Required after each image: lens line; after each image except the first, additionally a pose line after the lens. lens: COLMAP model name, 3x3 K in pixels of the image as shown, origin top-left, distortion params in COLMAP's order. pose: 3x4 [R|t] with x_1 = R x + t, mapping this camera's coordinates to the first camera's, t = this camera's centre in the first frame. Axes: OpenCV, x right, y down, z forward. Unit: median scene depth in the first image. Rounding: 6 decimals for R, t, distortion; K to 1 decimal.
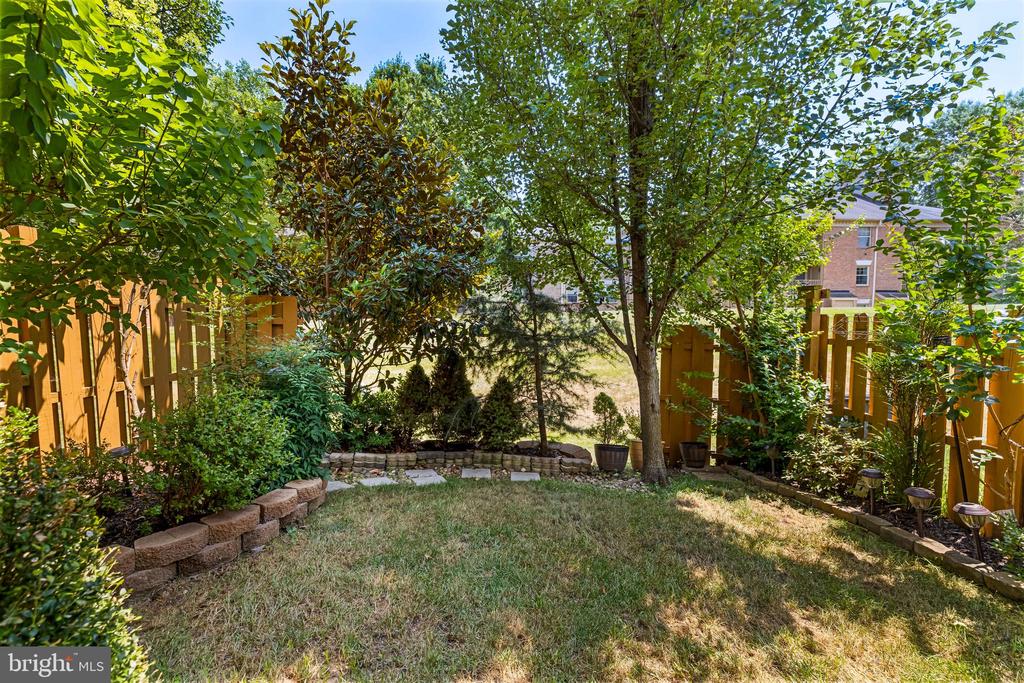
lens RADIAL K [[437.9, 0, 515.1], [0, 437.9, 343.3], [0, 0, 1]] dist [0.000694, 0.000265]
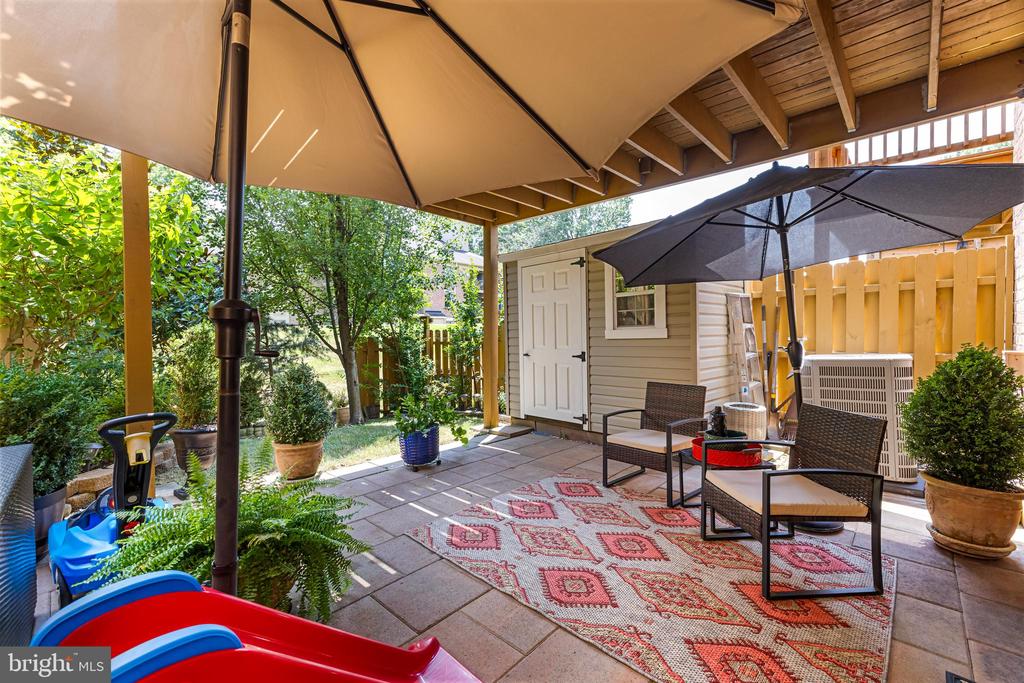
lens RADIAL K [[429.5, 0, 514.4], [0, 429.5, 338.3], [0, 0, 1]] dist [0.001485, 0.000984]
pose [[0.685778, -0.026133, 0.727342, -0.516685], [0.056992, 0.998215, -0.017869, 0.033713], [-0.725576, 0.053707, 0.686043, -0.698501]]
